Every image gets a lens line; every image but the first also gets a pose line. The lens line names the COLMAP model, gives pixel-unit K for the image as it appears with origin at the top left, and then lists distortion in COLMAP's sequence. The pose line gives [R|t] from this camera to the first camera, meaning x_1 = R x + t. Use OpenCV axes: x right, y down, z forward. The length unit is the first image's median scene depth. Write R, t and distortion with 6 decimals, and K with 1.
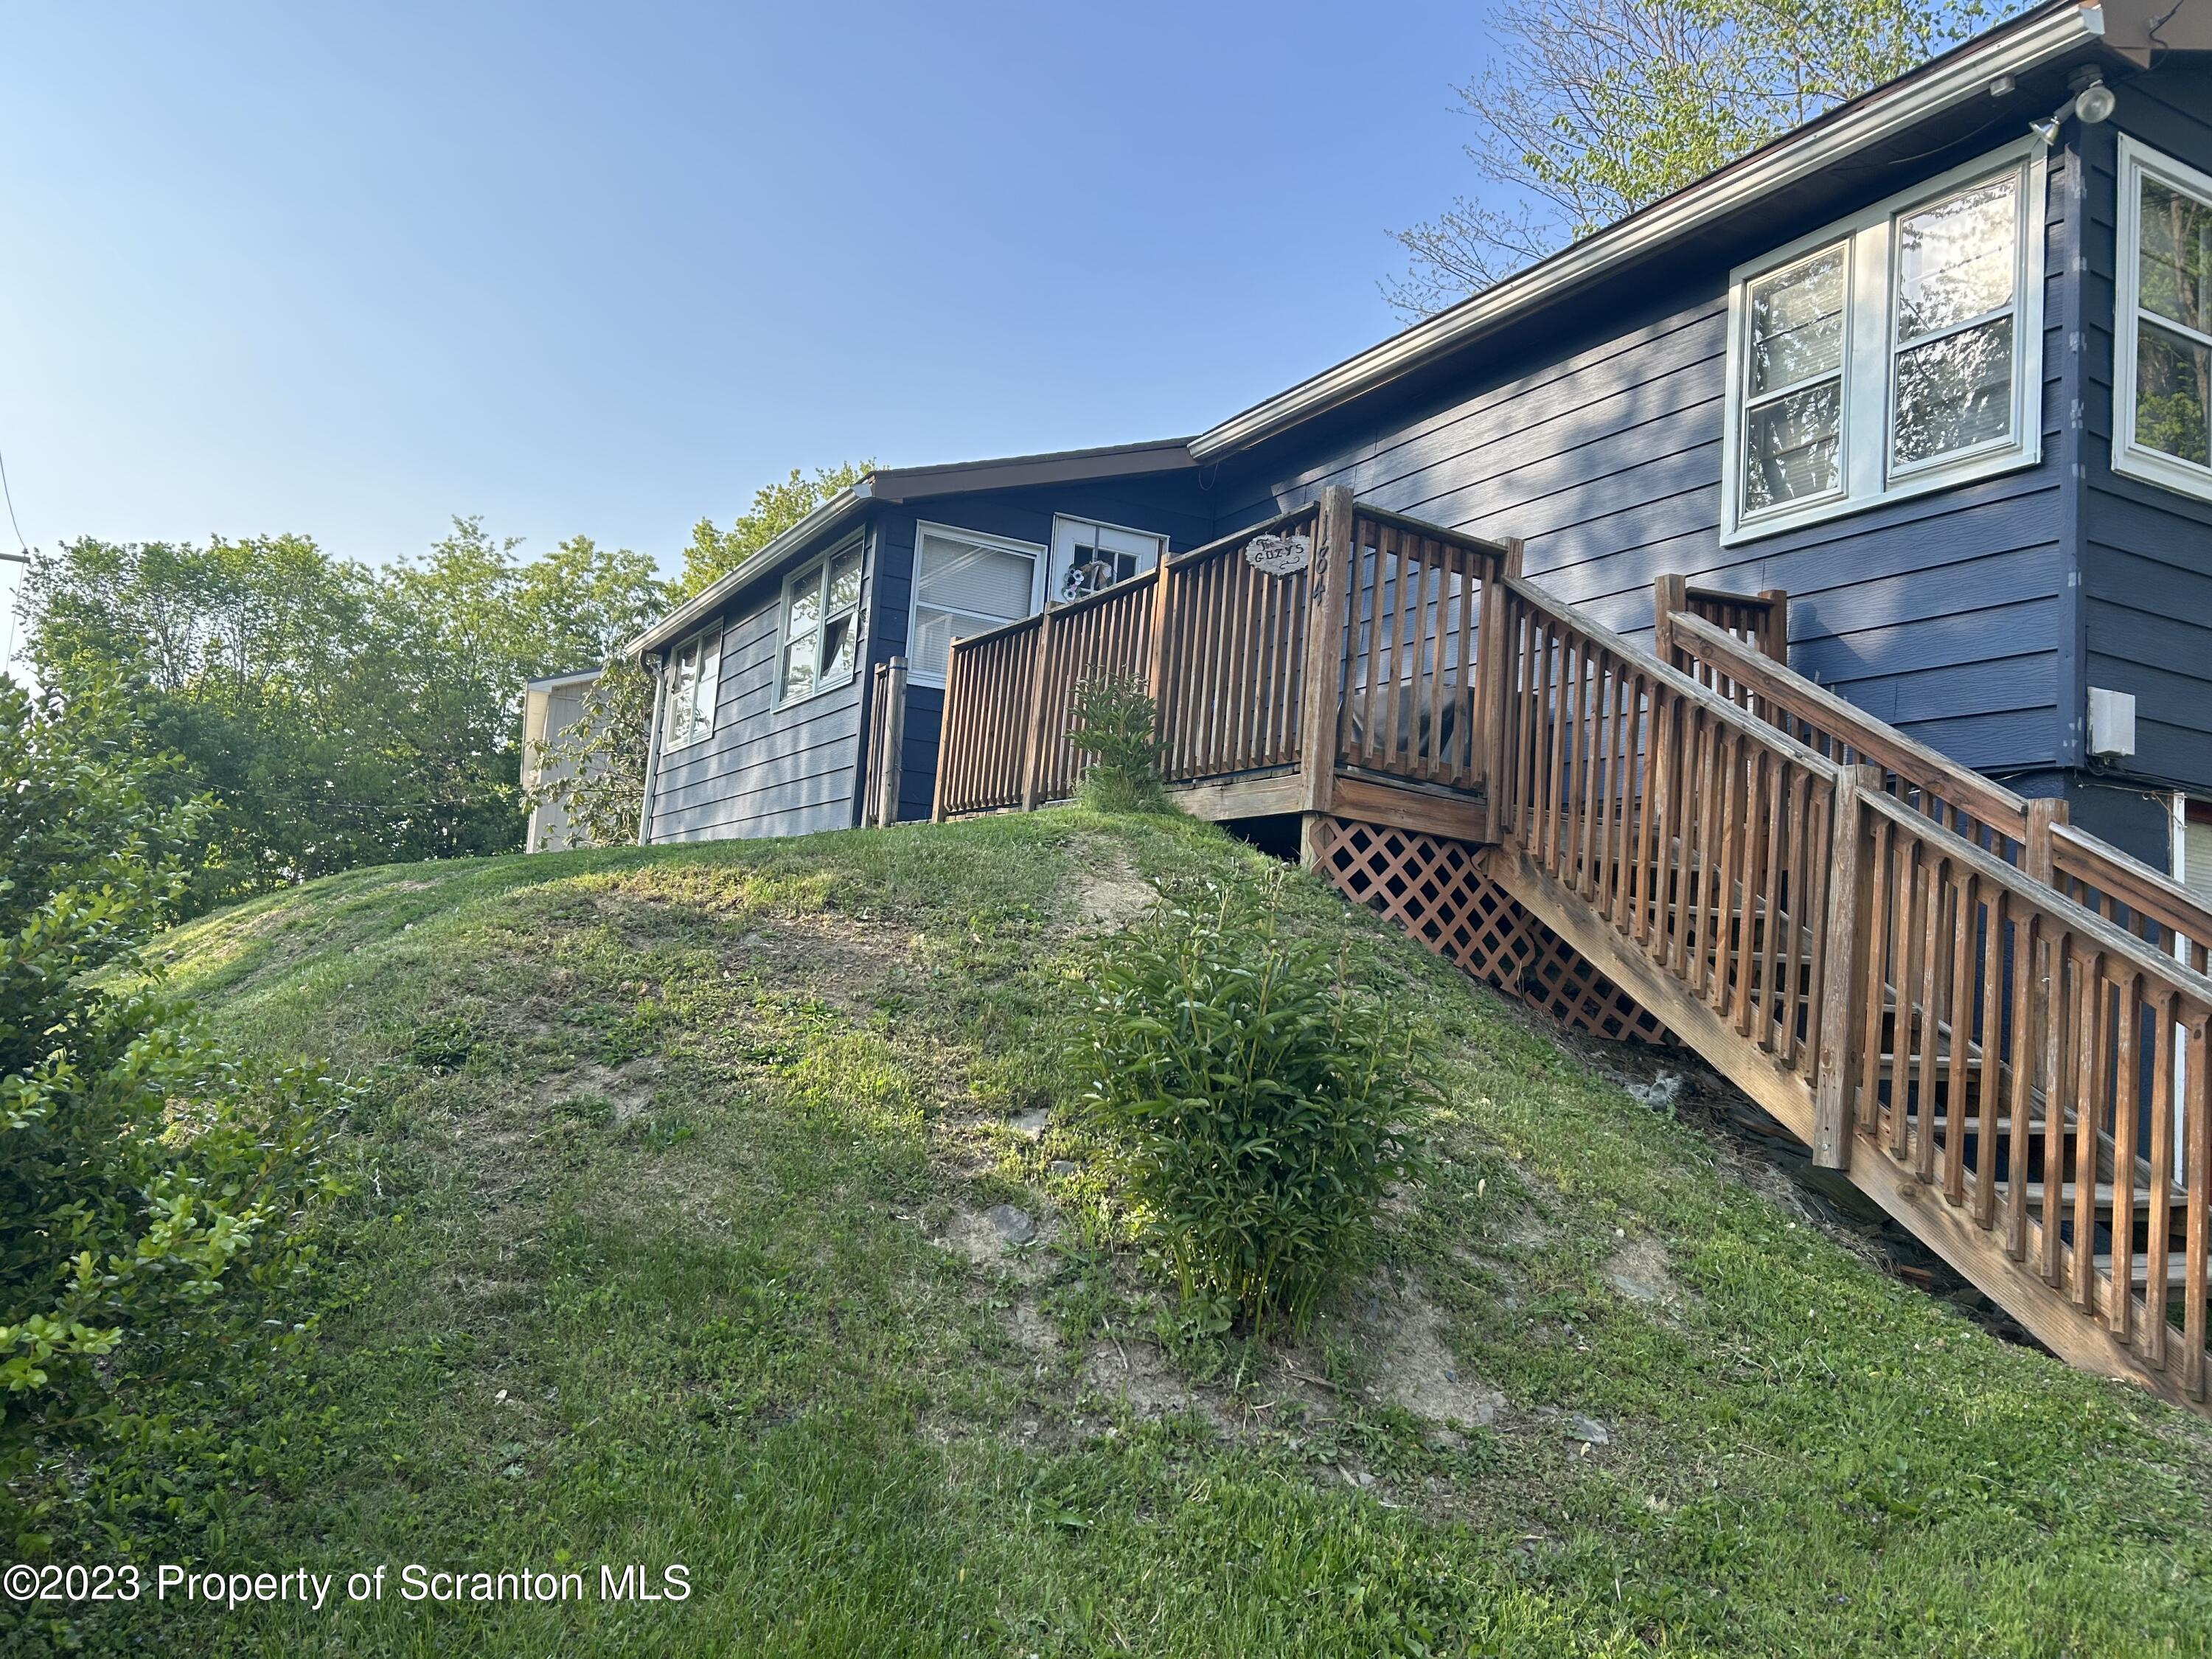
lens RADIAL K [[1666.1, 0, 1106.0], [0, 1666.1, 829.5], [0, 0, 1]] dist [0.062812, -0.051785]
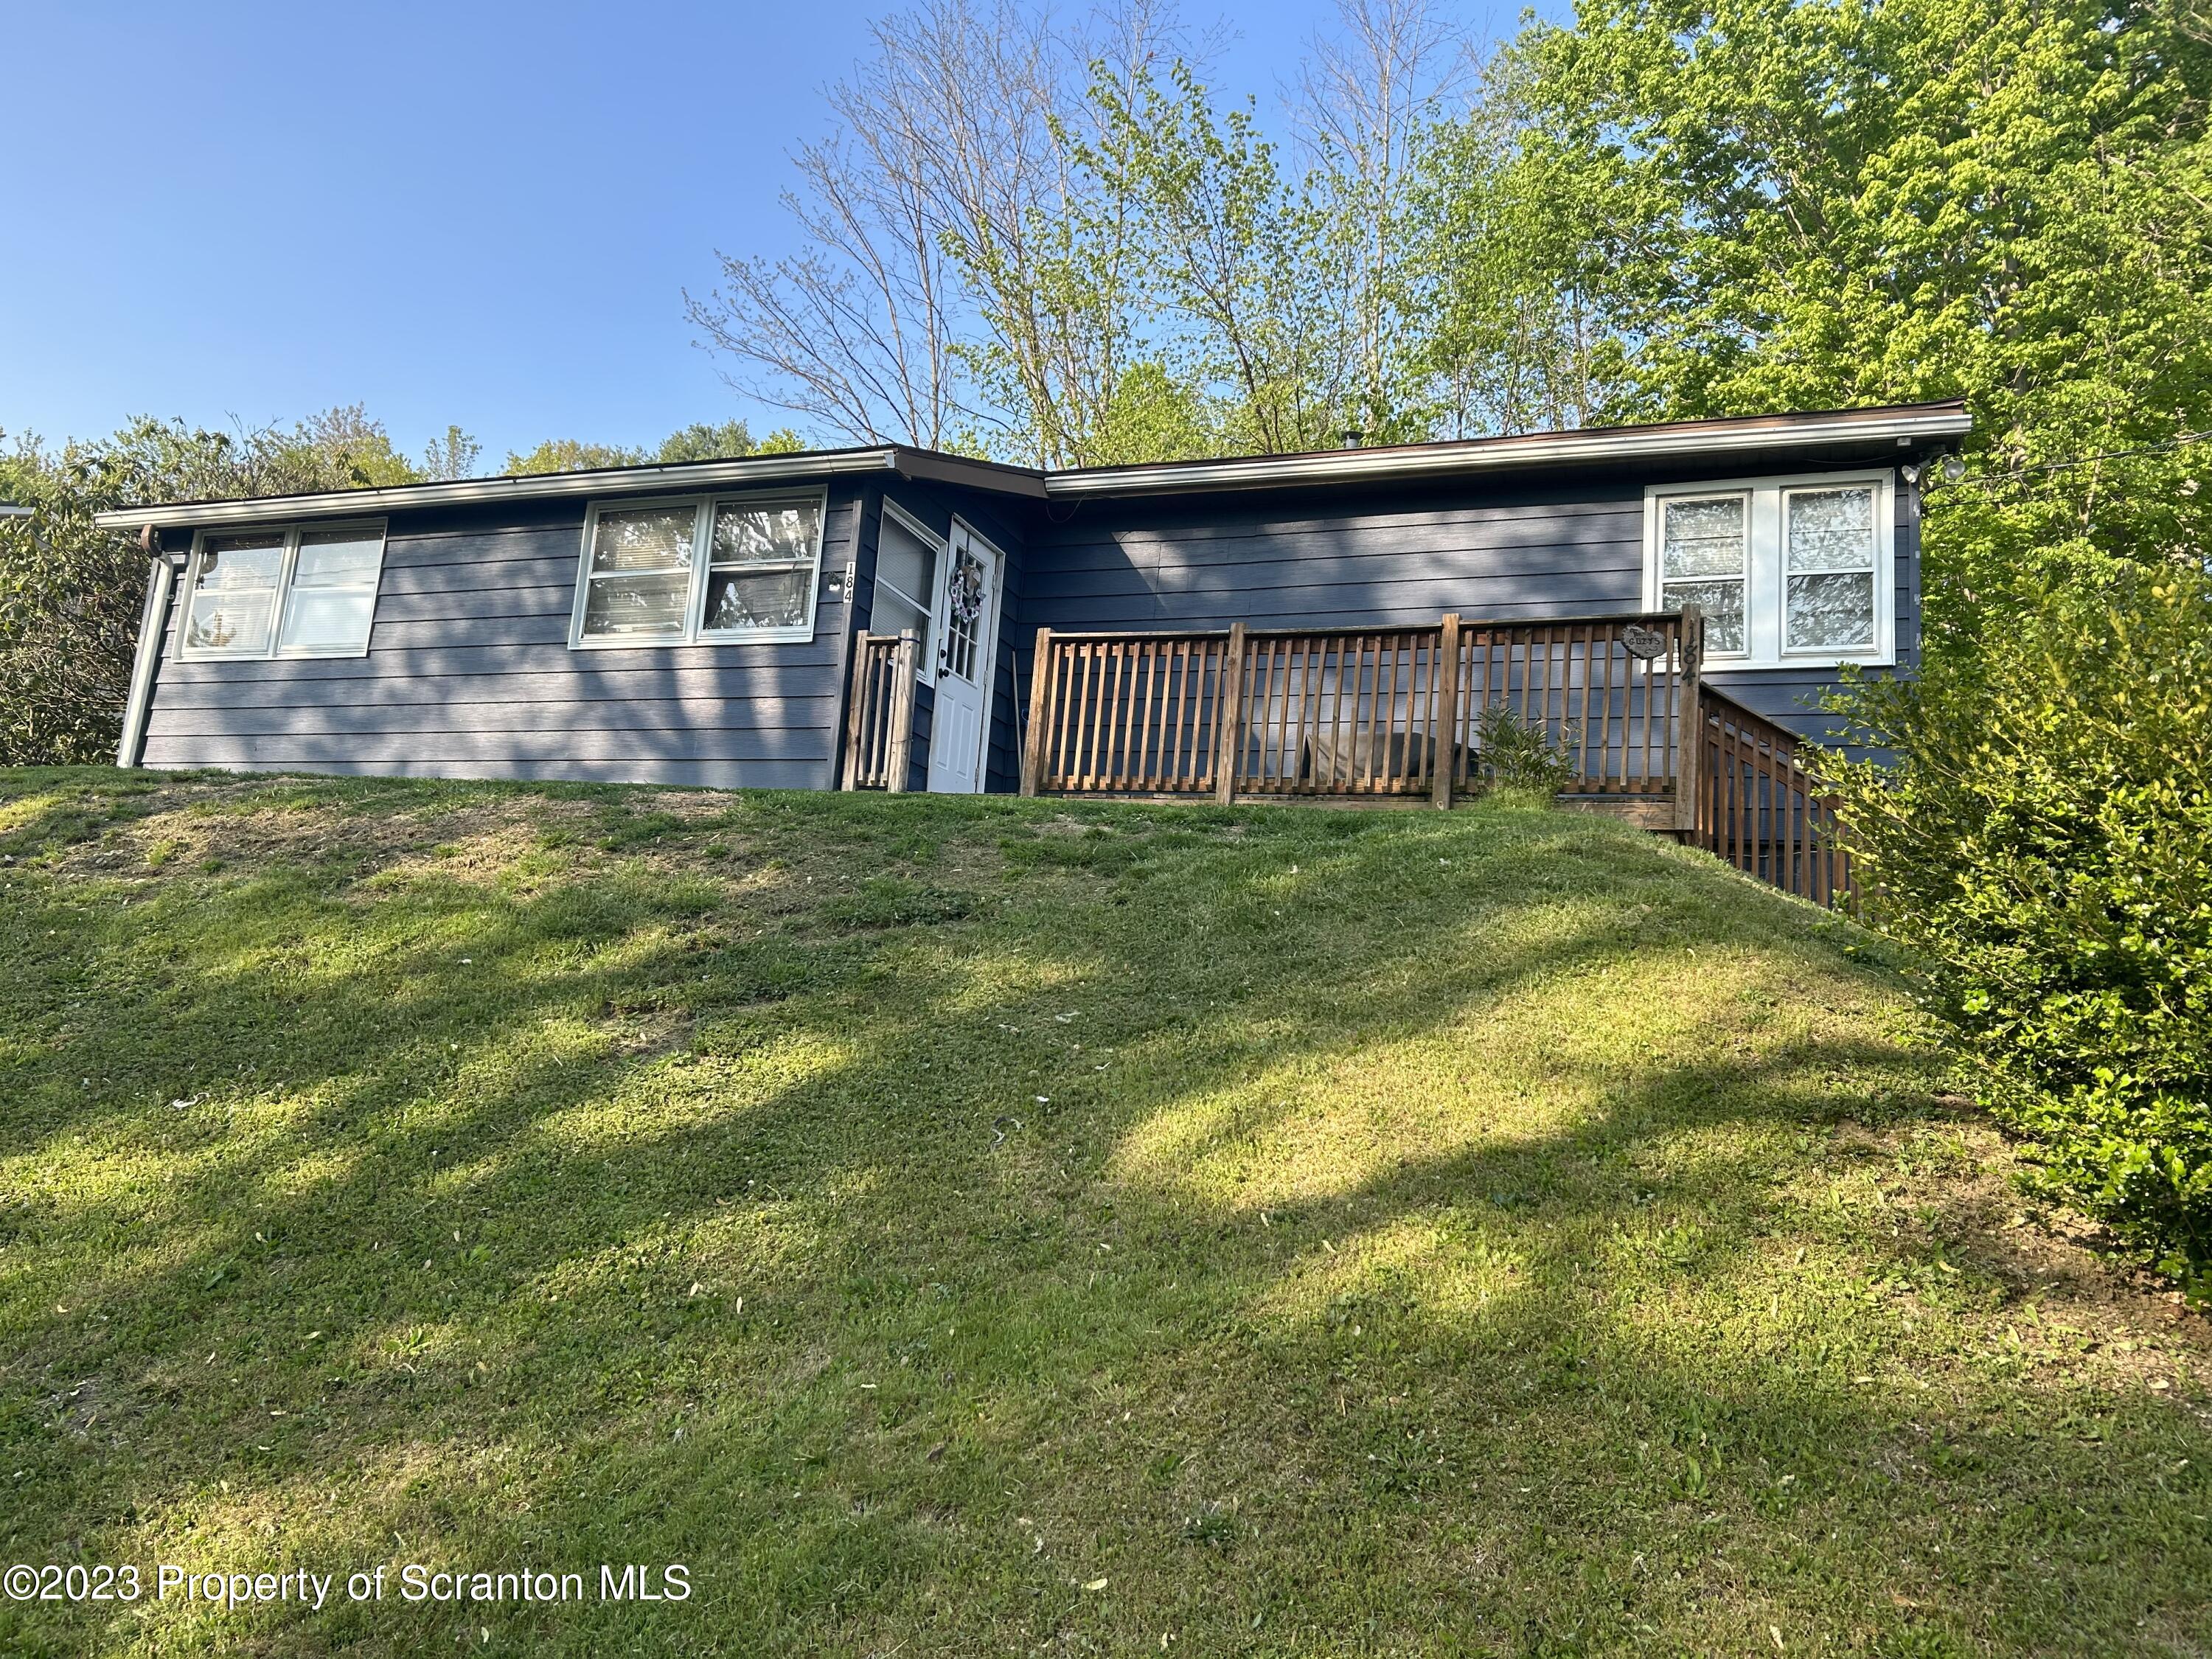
lens RADIAL K [[1666.1, 0, 1106.0], [0, 1666.1, 829.5], [0, 0, 1]] dist [0.062812, -0.051785]
pose [[0.756231, 0.106121, 0.645642, -0.709749], [-0.076740, 0.994335, -0.073550, 0.102828], [-0.649789, 0.006074, 0.760090, 0.089705]]
